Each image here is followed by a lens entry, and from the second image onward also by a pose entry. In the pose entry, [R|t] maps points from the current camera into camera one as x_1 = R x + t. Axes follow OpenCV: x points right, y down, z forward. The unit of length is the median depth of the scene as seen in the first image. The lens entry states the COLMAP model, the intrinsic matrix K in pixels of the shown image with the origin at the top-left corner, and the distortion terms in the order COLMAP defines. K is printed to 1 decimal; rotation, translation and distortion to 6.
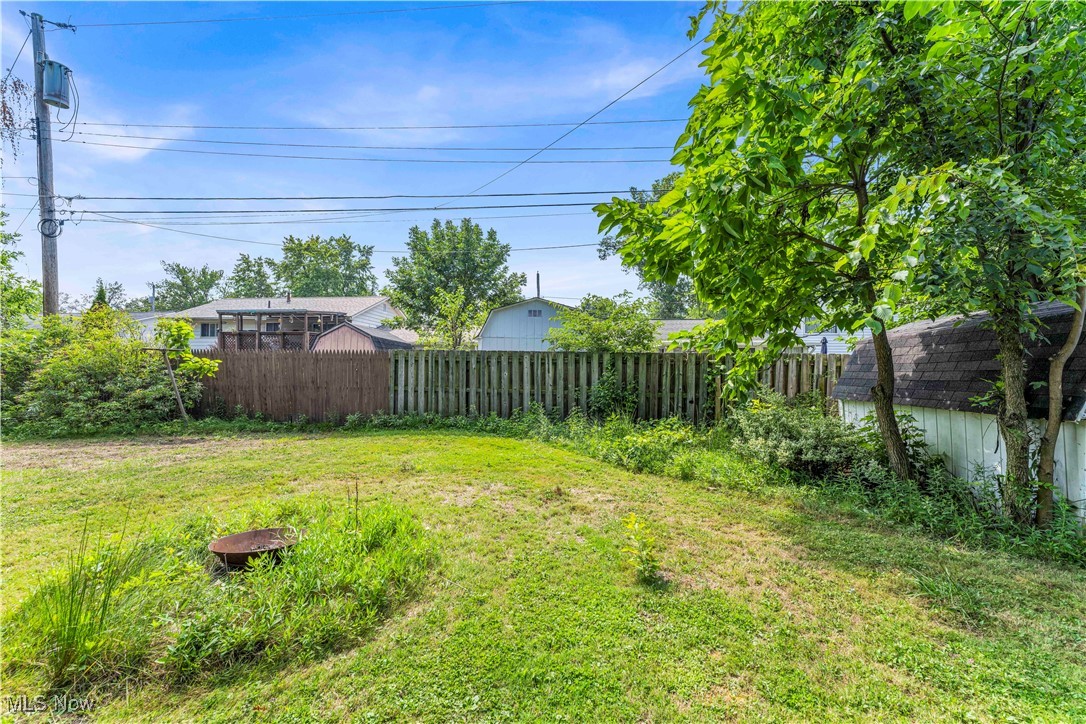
lens RADIAL K [[432.9, 0, 543.0], [0, 432.9, 362.0], [0, 0, 1]] dist [-0.004549, 0.000263]
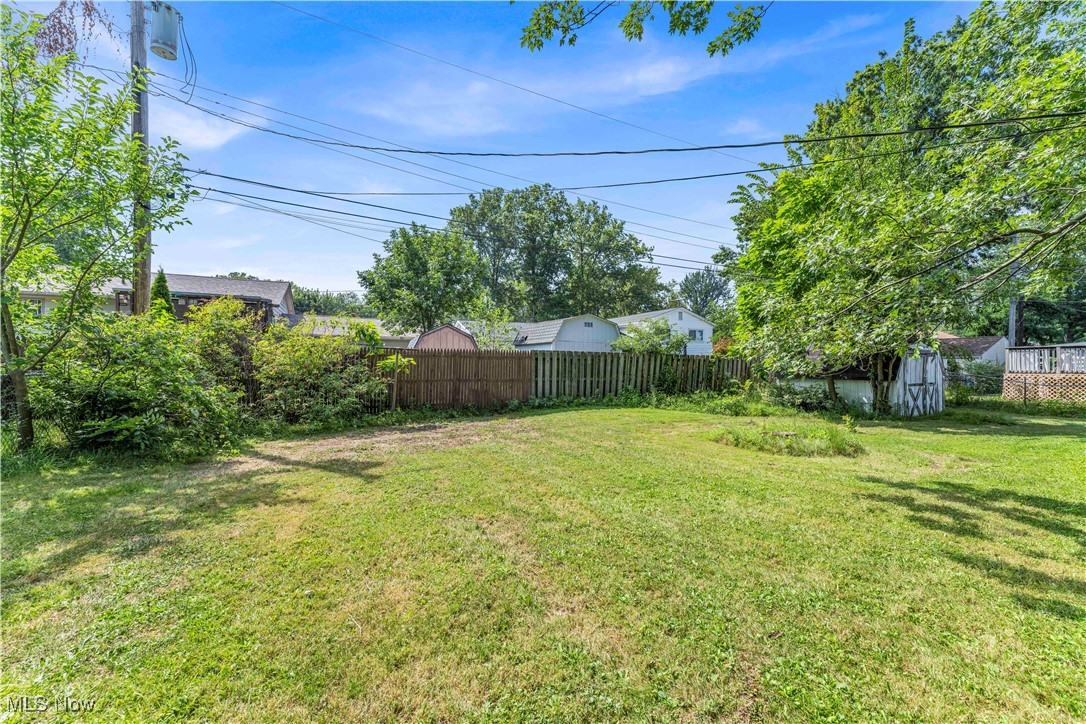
lens RADIAL K [[432.9, 0, 543.0], [0, 432.9, 362.0], [0, 0, 1]] dist [-0.004549, 0.000263]
pose [[0.843705, -0.001067, 0.536807, -1.041803], [-0.010065, 0.999791, 0.017806, -0.016454], [-0.536714, -0.020426, 0.843517, -0.136238]]
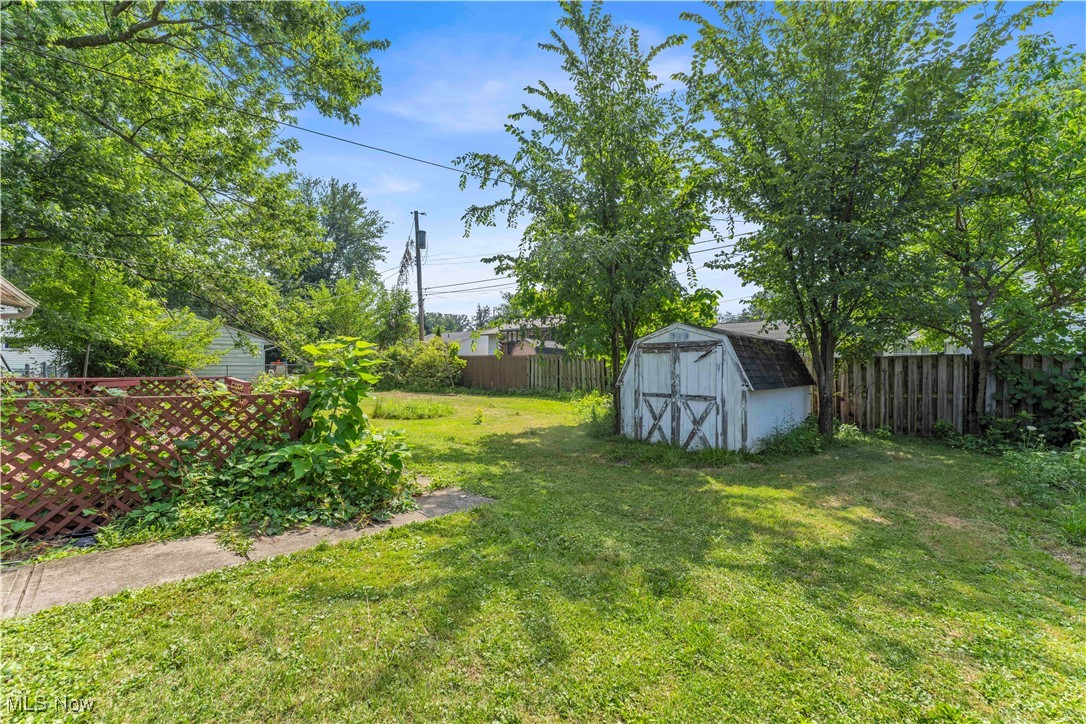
lens RADIAL K [[423.0, 0, 543.0], [0, 423.0, 362.0], [0, 0, 1]] dist [-0.021444, 0.000030]
pose [[0.793375, 0.004075, -0.608720, 0.834382], [-0.000320, 0.999980, 0.006277, -0.007854], [0.608734, -0.004785, 0.793360, -0.436570]]
